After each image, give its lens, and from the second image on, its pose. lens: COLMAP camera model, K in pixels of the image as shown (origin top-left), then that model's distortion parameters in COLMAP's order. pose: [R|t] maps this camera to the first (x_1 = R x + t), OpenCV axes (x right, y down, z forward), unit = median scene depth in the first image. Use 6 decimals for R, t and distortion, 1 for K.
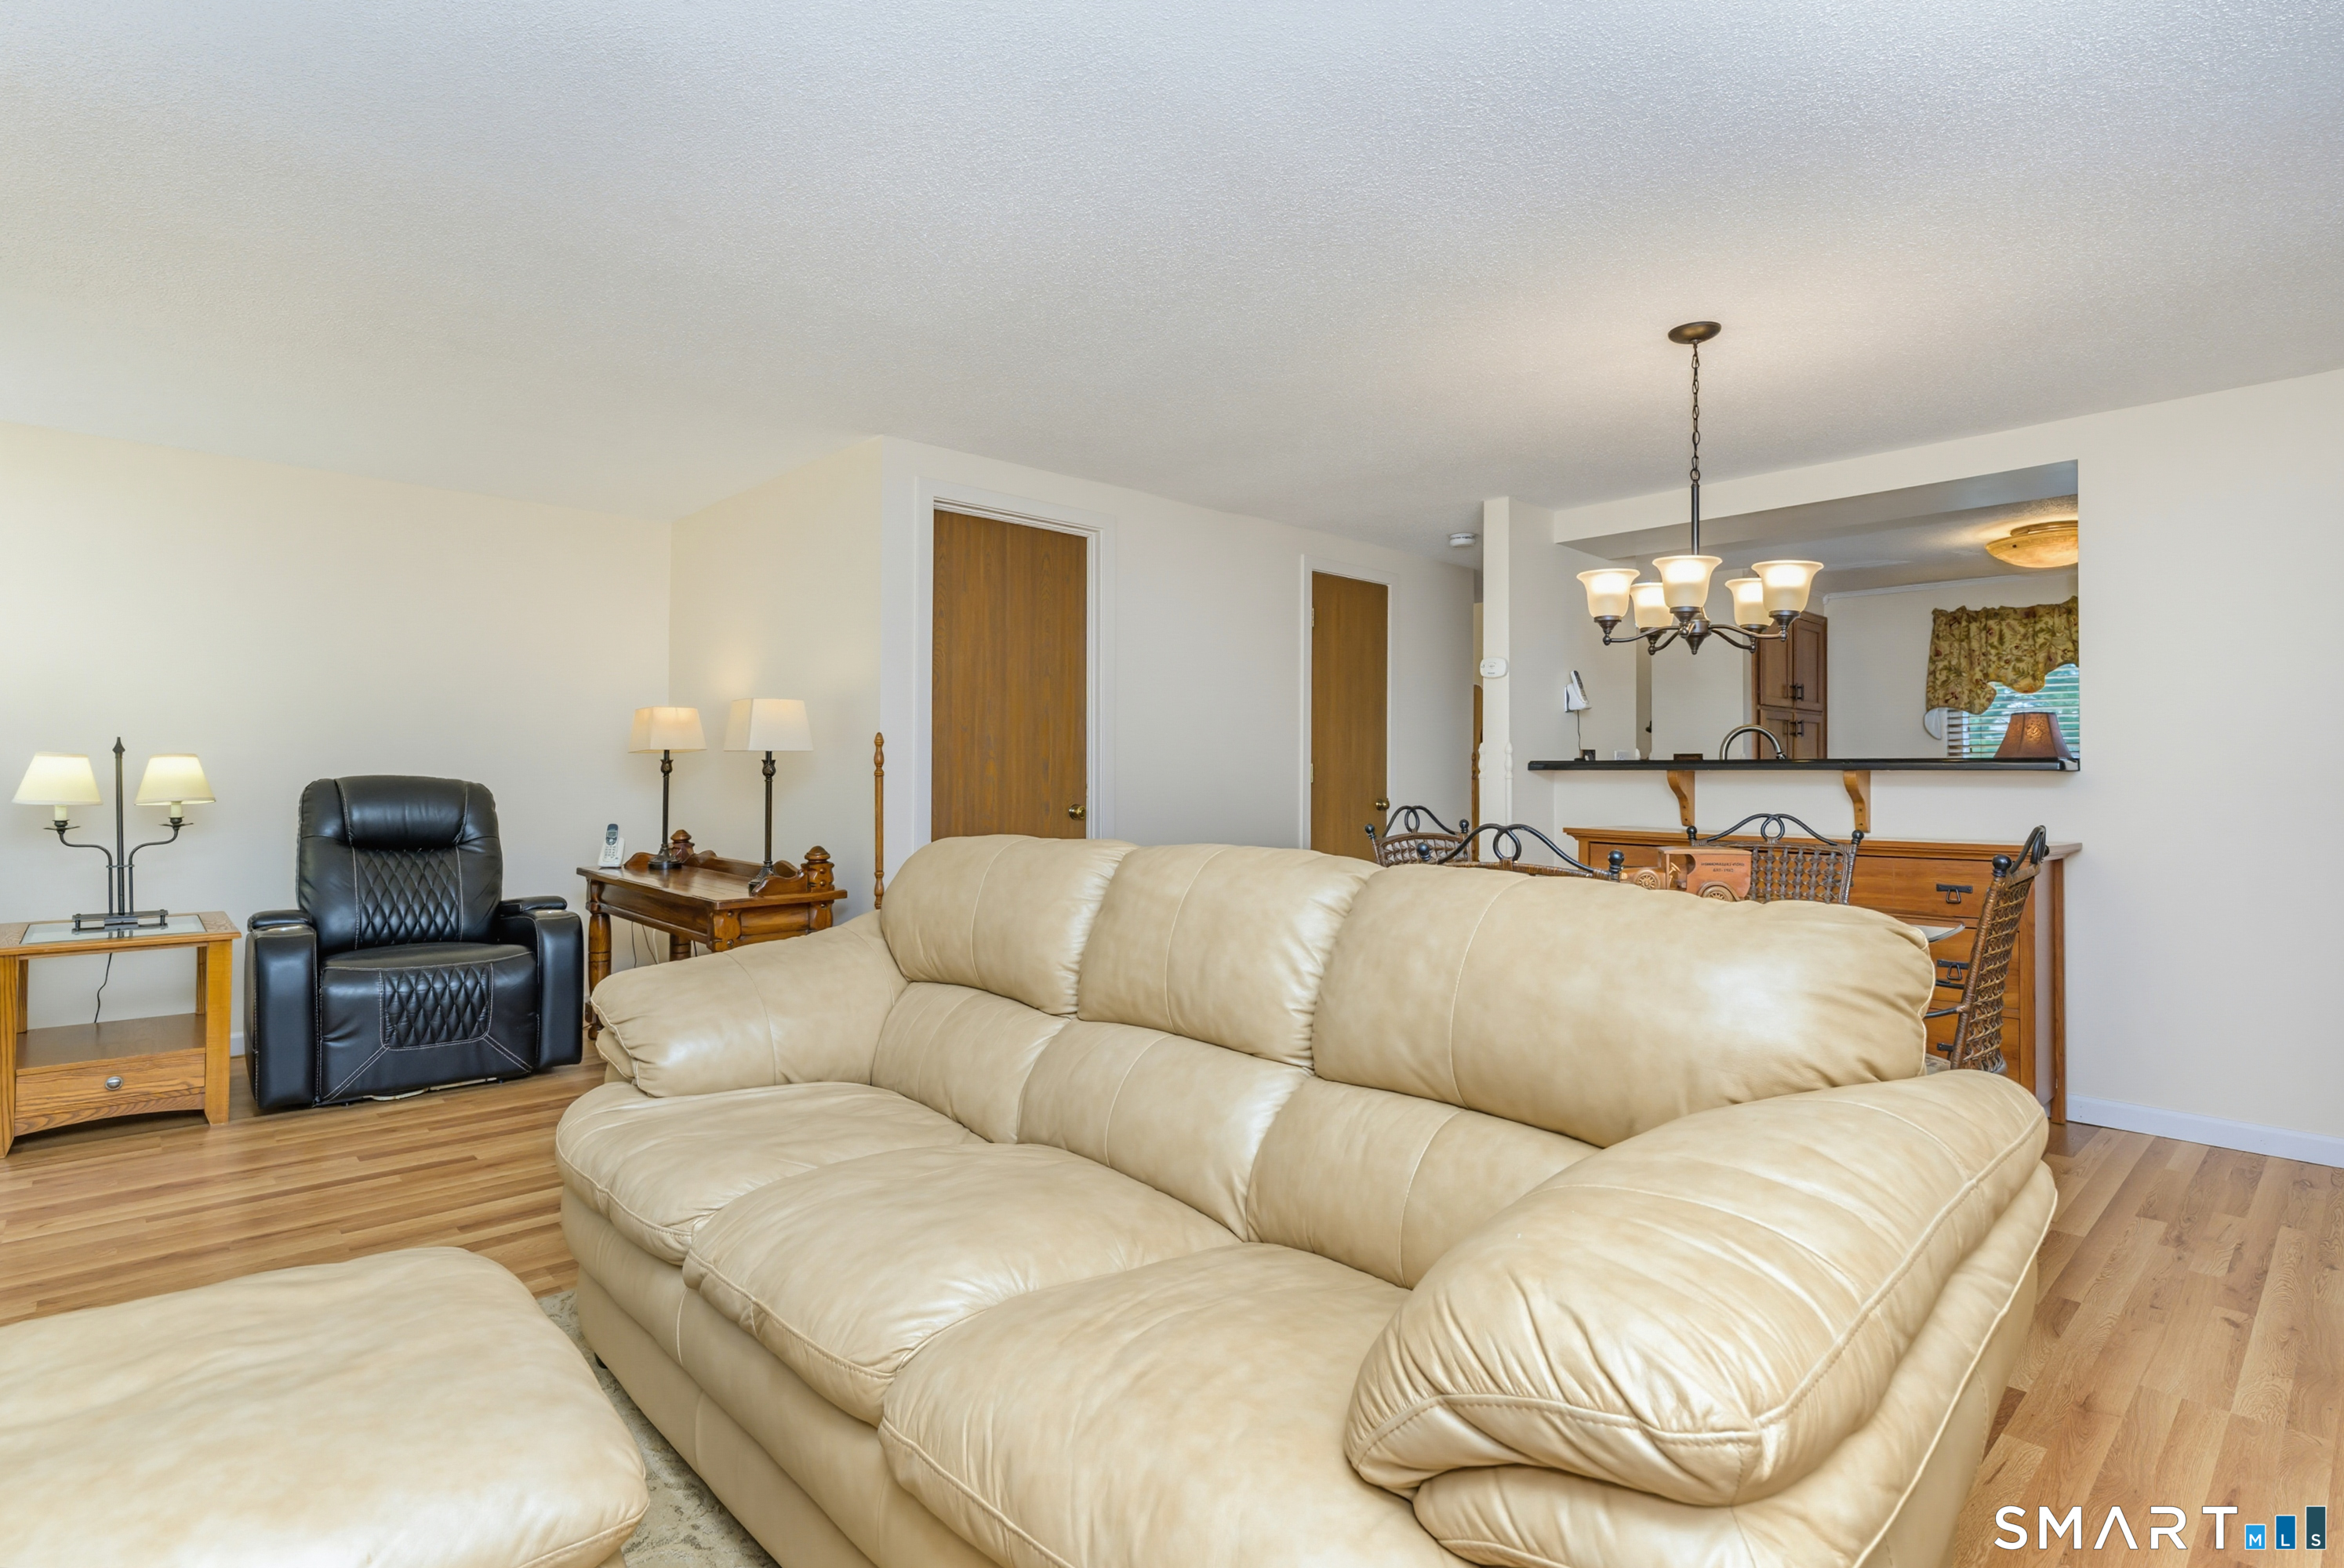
lens RADIAL K [[1140.9, 0, 1172.0], [0, 1140.9, 784.0], [0, 0, 1]] dist [-0.003144, -0.000301]
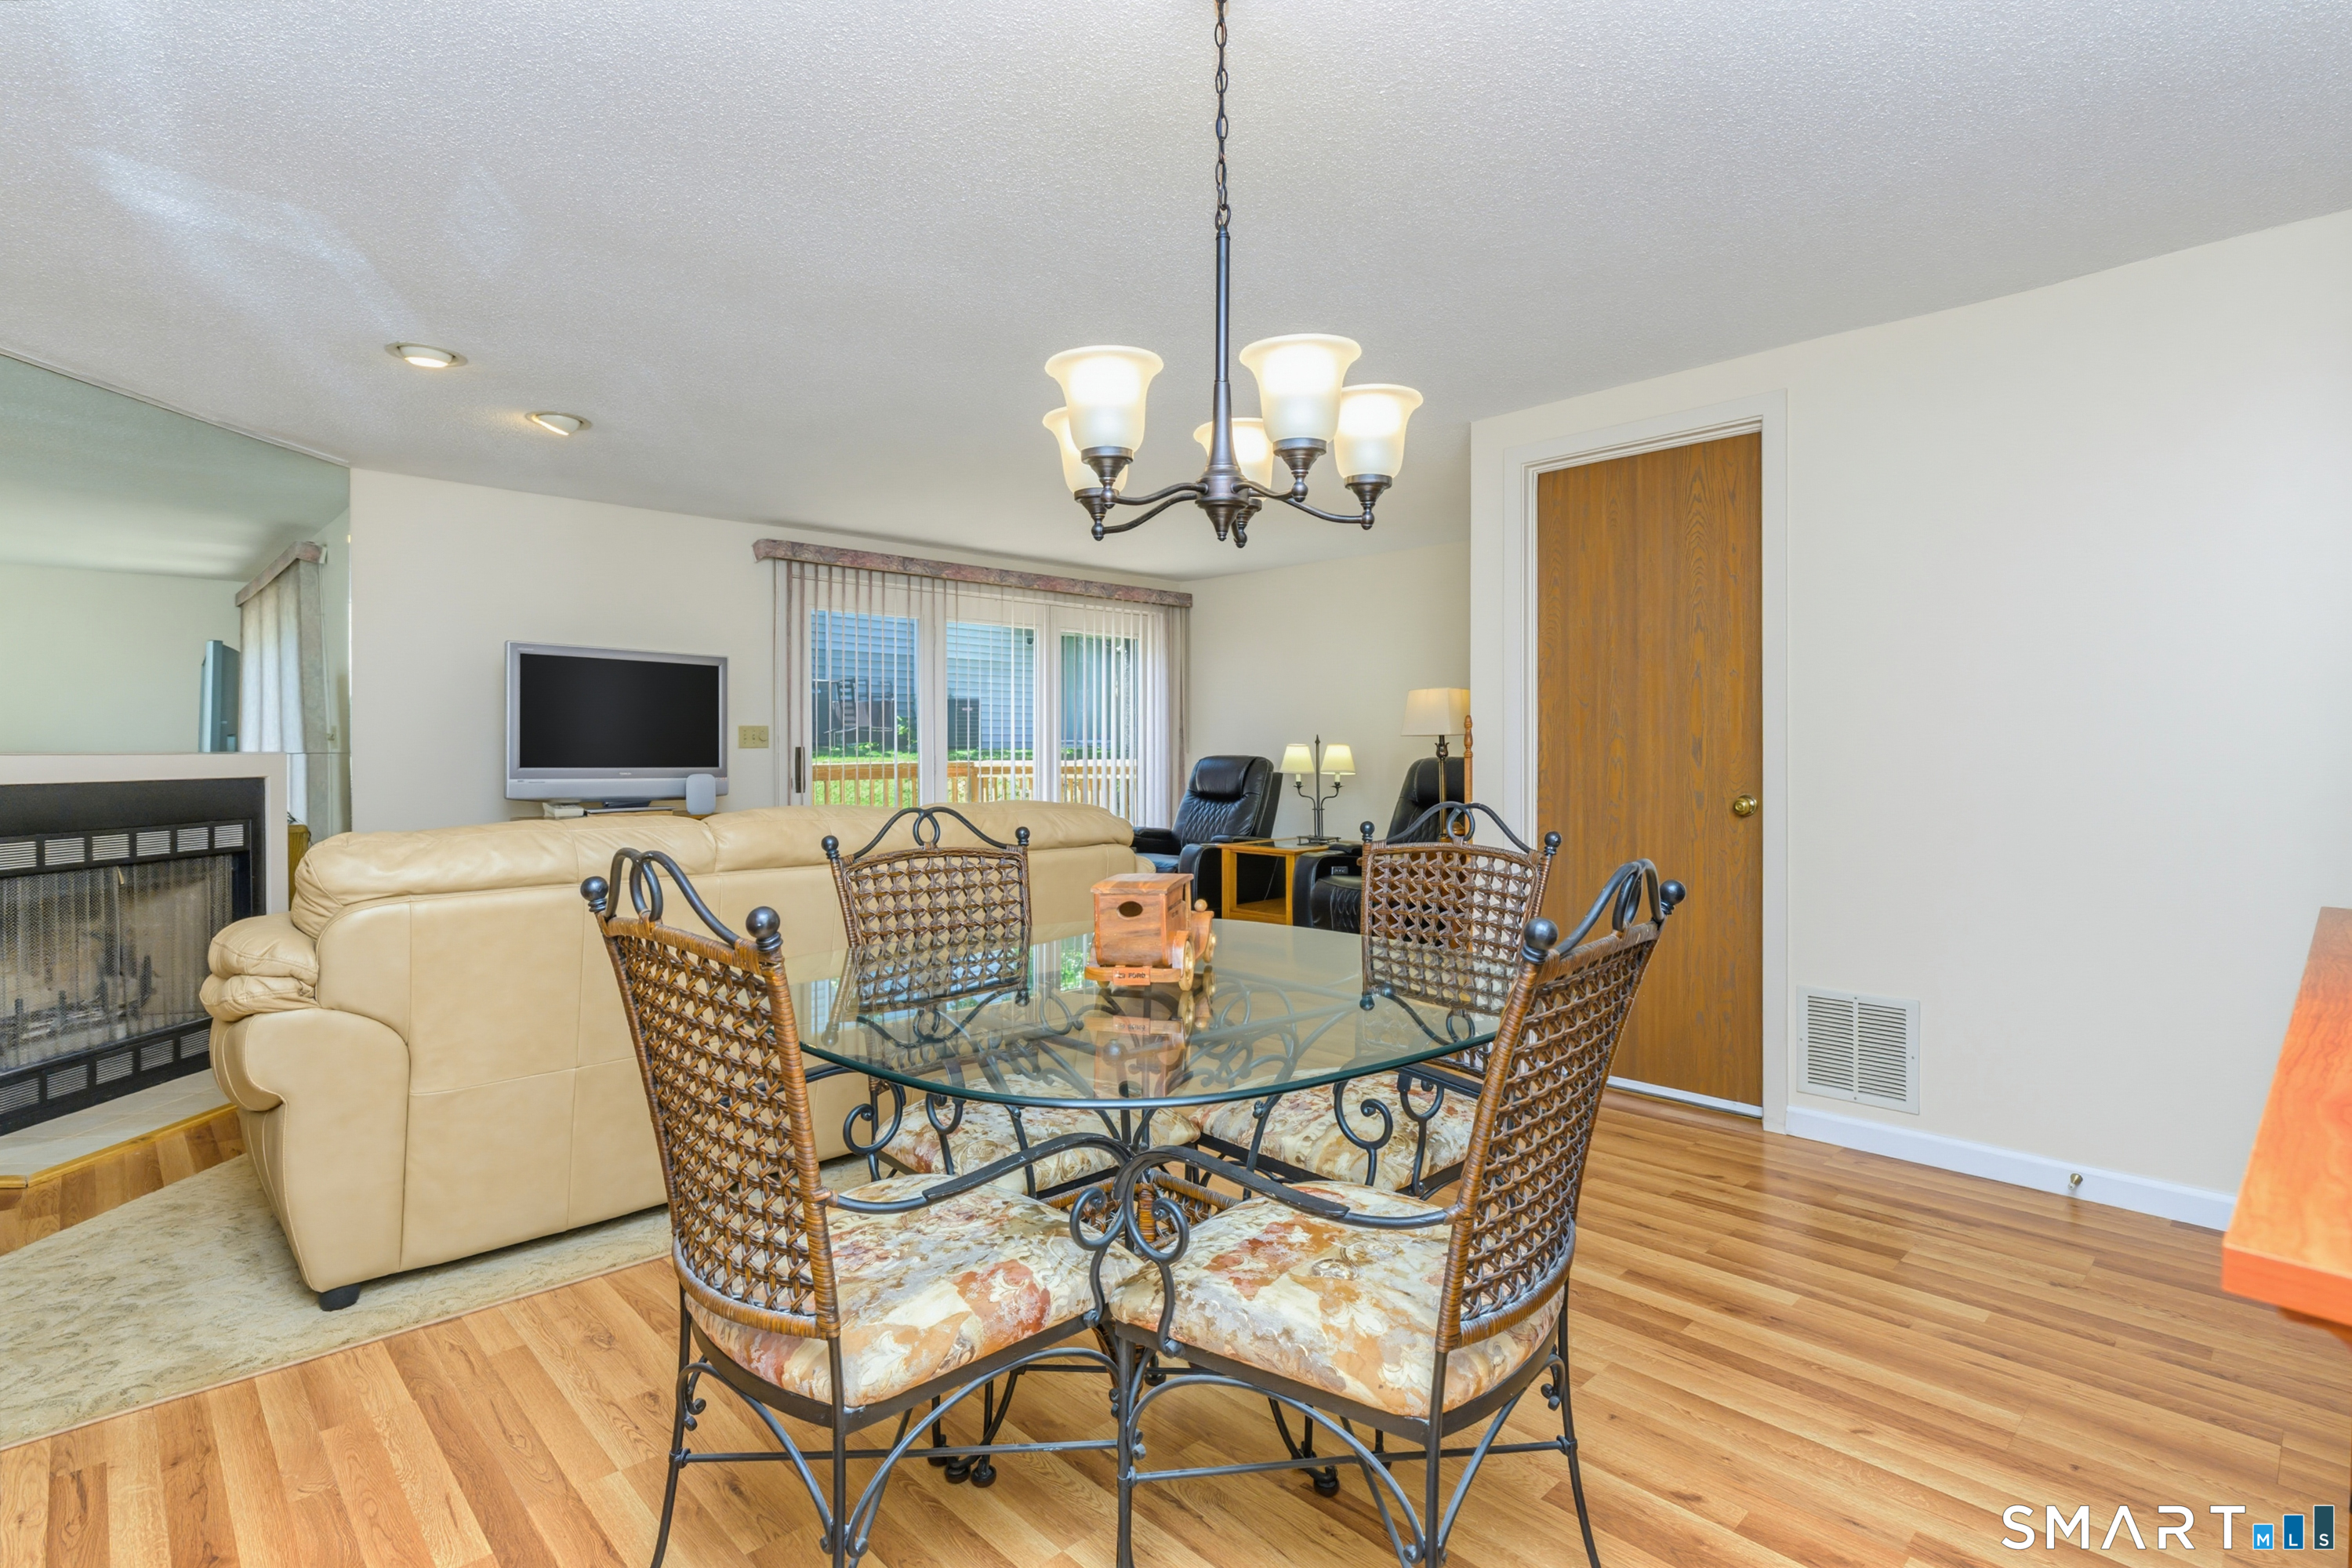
lens RADIAL K [[1129.4, 0, 1214.8], [0, 1129.4, 751.0], [0, 0, 1]] dist [-0.000141, 0.000065]
pose [[0.051903, -0.005744, -0.998636, 0.773992], [-0.008118, 0.999948, -0.006174, -0.004563], [0.998619, 0.008427, 0.051854, 0.752919]]
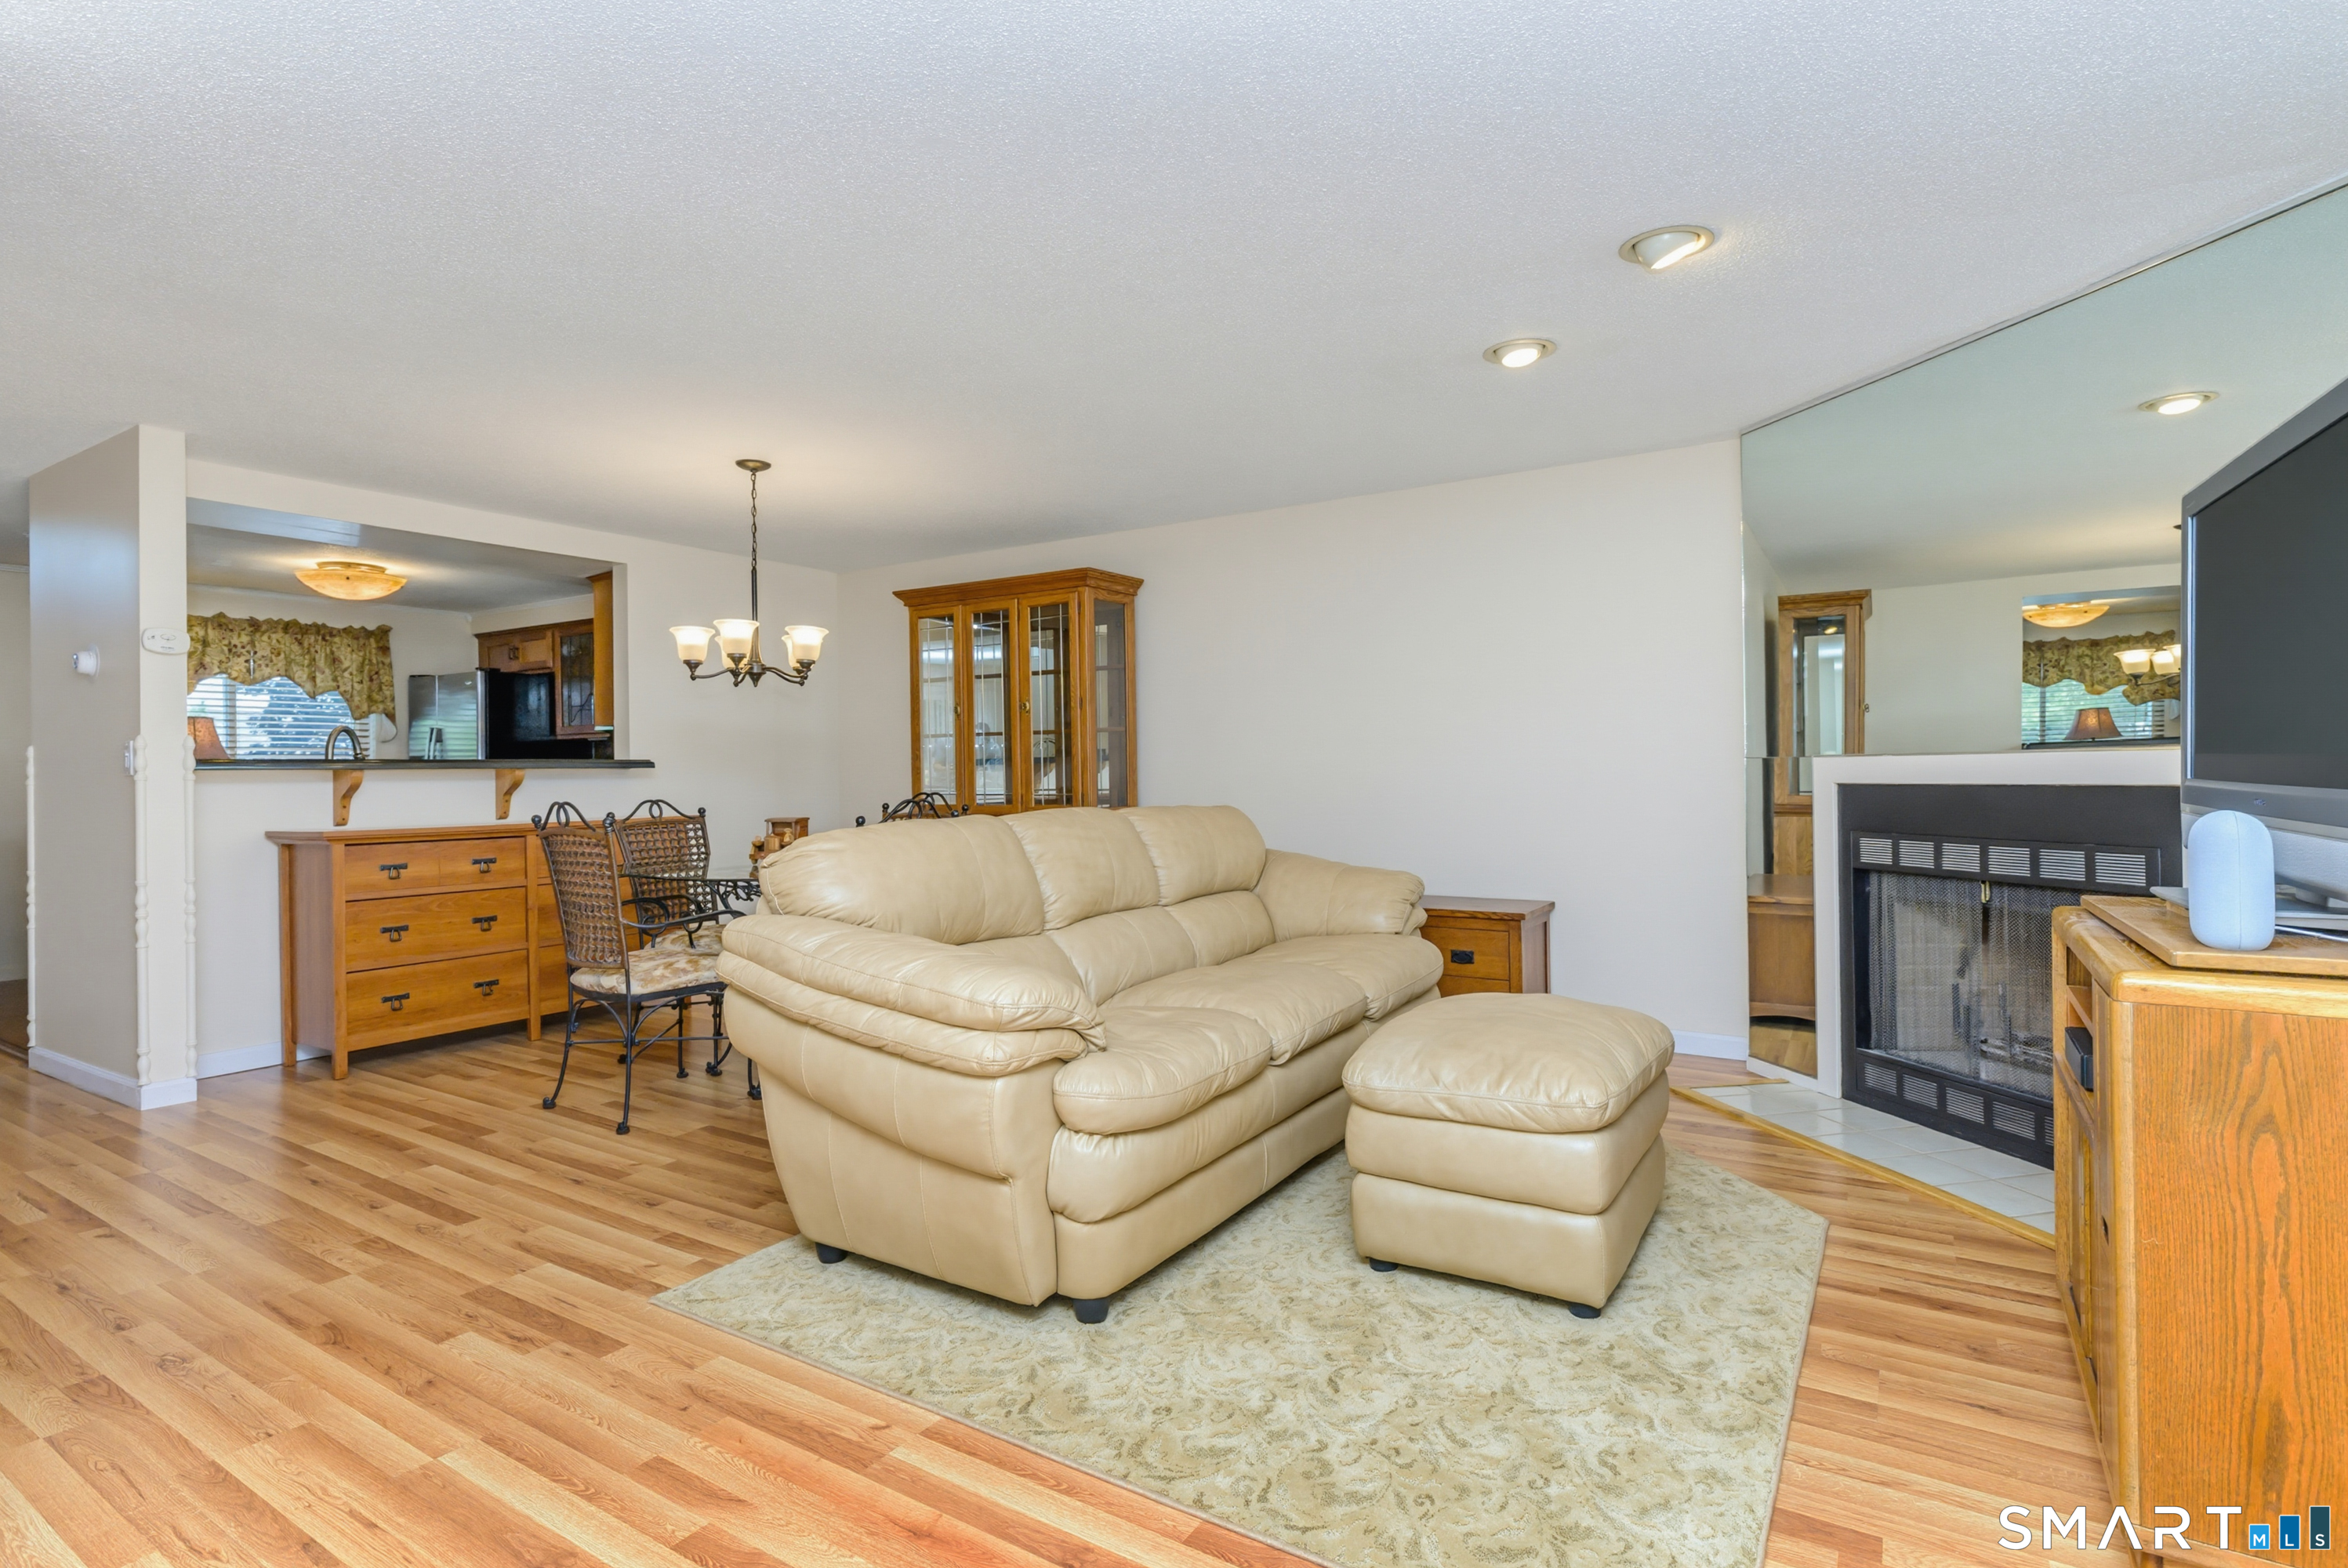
lens RADIAL K [[1166.9, 0, 1180.0], [0, 1166.9, 772.6], [0, 0, 1]] dist [-0.000523, -0.000064]
pose [[-0.261836, 0.000636, 0.965112, -0.857167], [0.018884, 0.999812, 0.004465, -0.000972], [-0.964928, 0.019394, -0.261798, 0.674545]]
